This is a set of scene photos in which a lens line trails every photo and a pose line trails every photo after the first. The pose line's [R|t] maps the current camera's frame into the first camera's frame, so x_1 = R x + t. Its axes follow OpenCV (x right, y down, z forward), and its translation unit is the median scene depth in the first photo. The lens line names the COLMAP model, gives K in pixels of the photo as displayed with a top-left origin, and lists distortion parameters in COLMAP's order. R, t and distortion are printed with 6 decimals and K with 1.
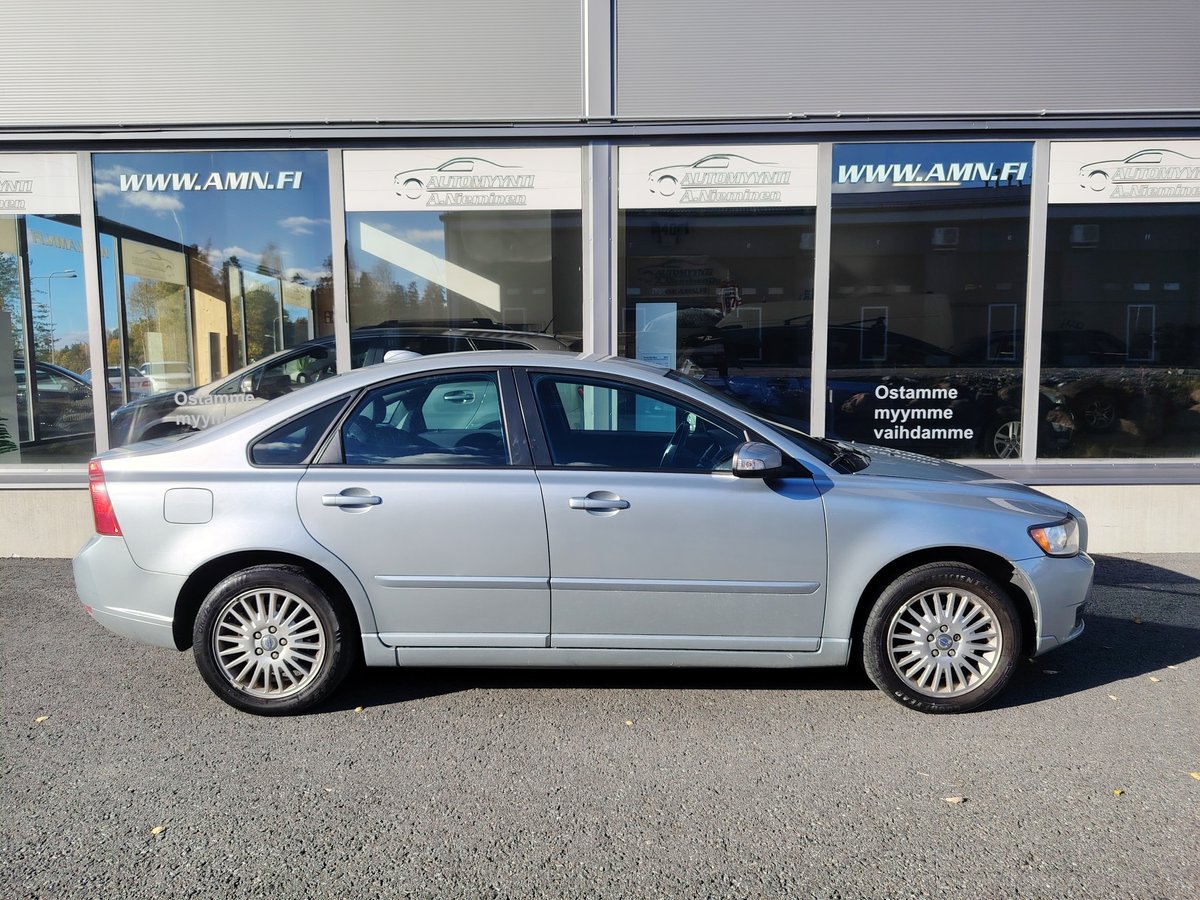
lens RADIAL K [[828.9, 0, 591.8], [0, 828.9, 452.2], [0, 0, 1]] dist [0.001827, -0.002752]
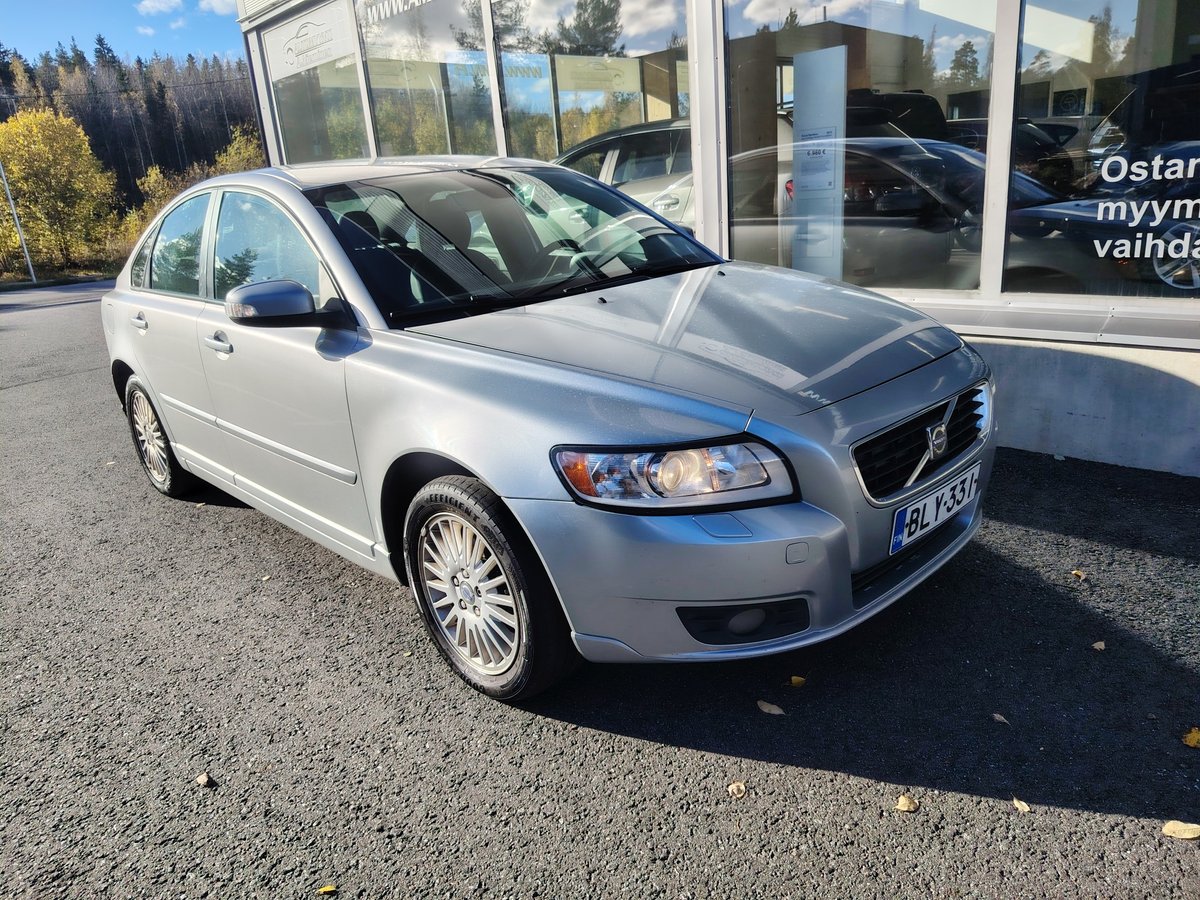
lens RADIAL K [[835.7, 0, 605.5], [0, 835.7, 455.0], [0, 0, 1]] dist [0.001726, -0.003007]
pose [[0.698991, 0.172036, -0.694129, 0.527387], [-0.001661, 0.971021, 0.238990, -0.021023], [0.715128, -0.165899, 0.679021, 0.359630]]
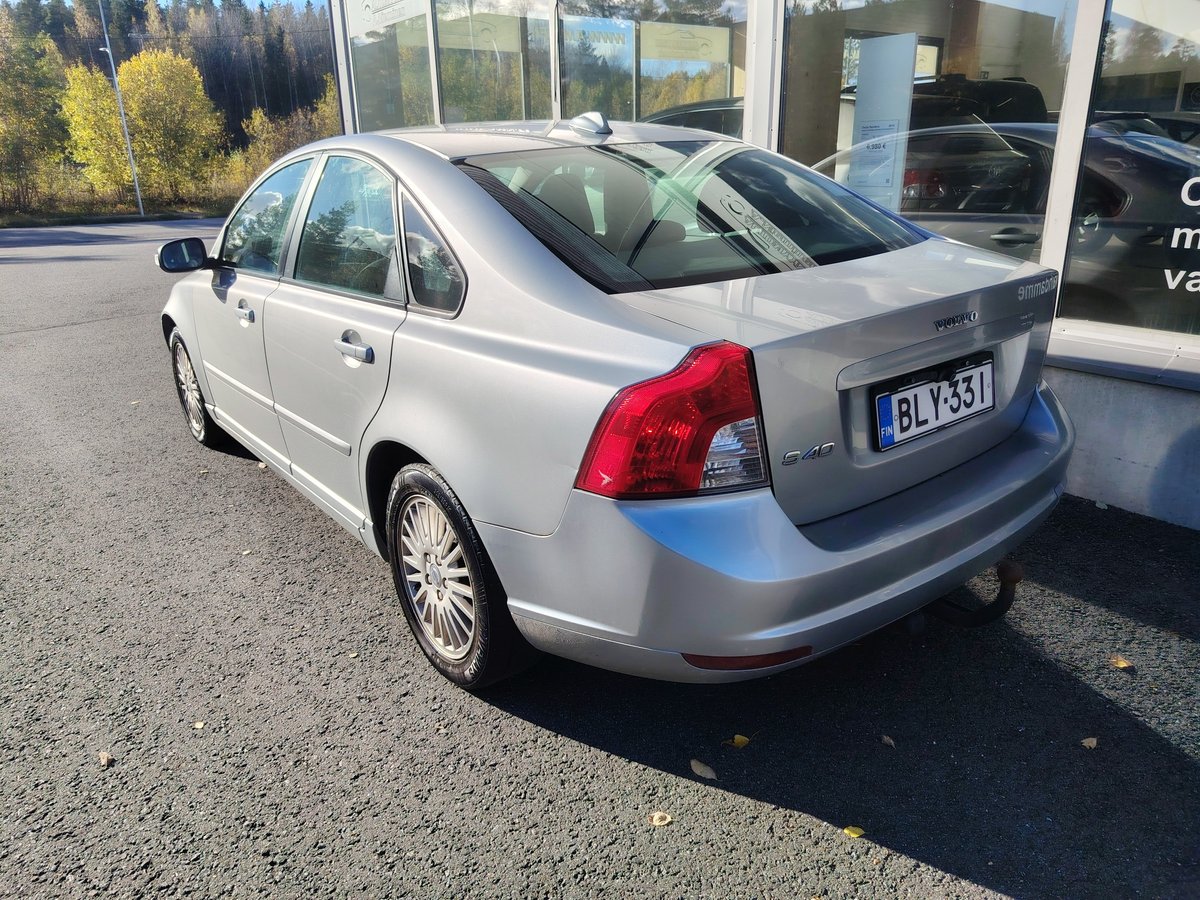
lens RADIAL K [[834.6, 0, 597.9], [0, 834.6, 443.1], [0, 0, 1]] dist [-0.004739, 0.007065]
pose [[0.609310, 0.250807, -0.752221, 0.537229], [-0.063682, 0.961072, 0.268859, -0.040409], [0.790371, -0.115916, 0.601563, 0.418059]]
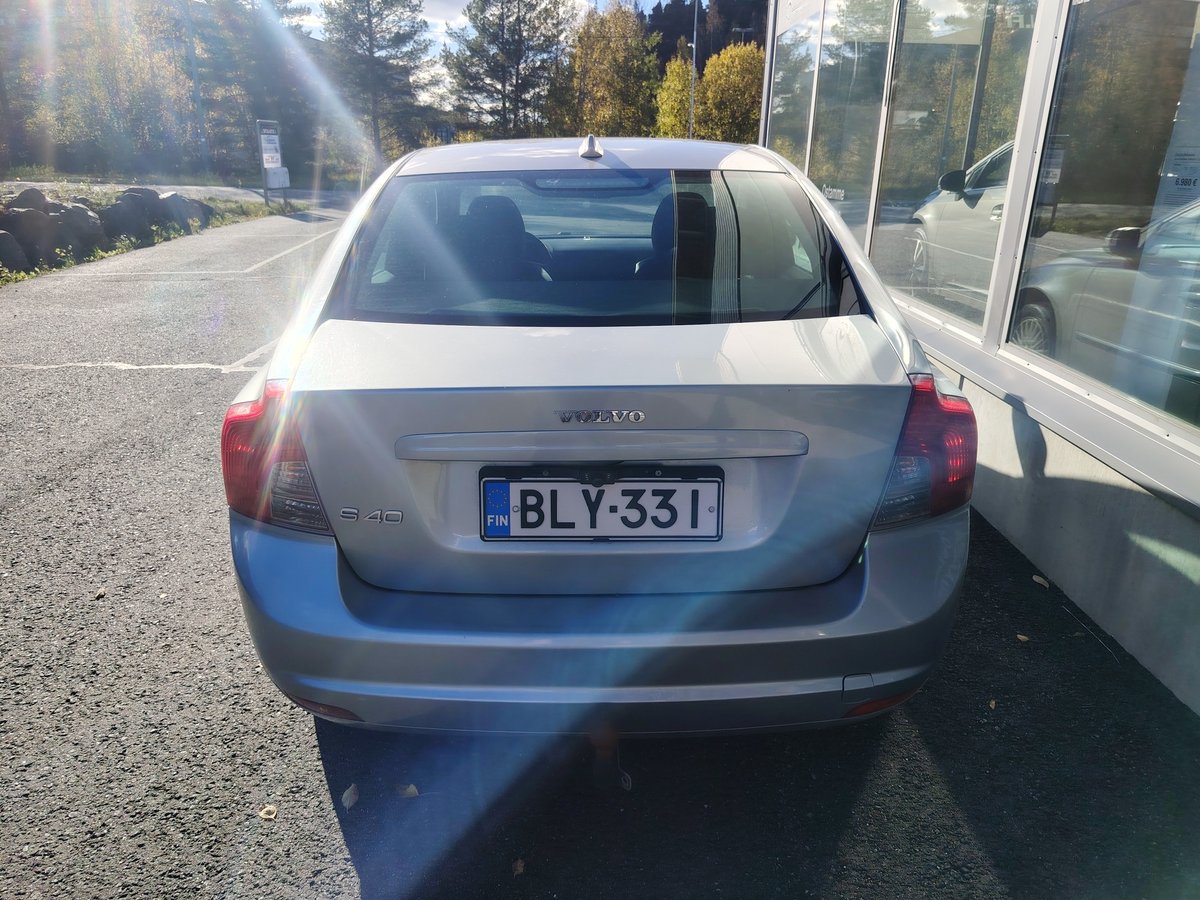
lens RADIAL K [[845.8, 0, 600.0], [0, 845.8, 450.0], [0, 0, 1]] dist [-0.000700, -0.002951]
pose [[0.014374, 0.343674, -0.938979, 0.617122], [-0.123299, 0.932518, 0.339422, -0.085672], [0.992265, 0.110897, 0.055779, 0.695591]]
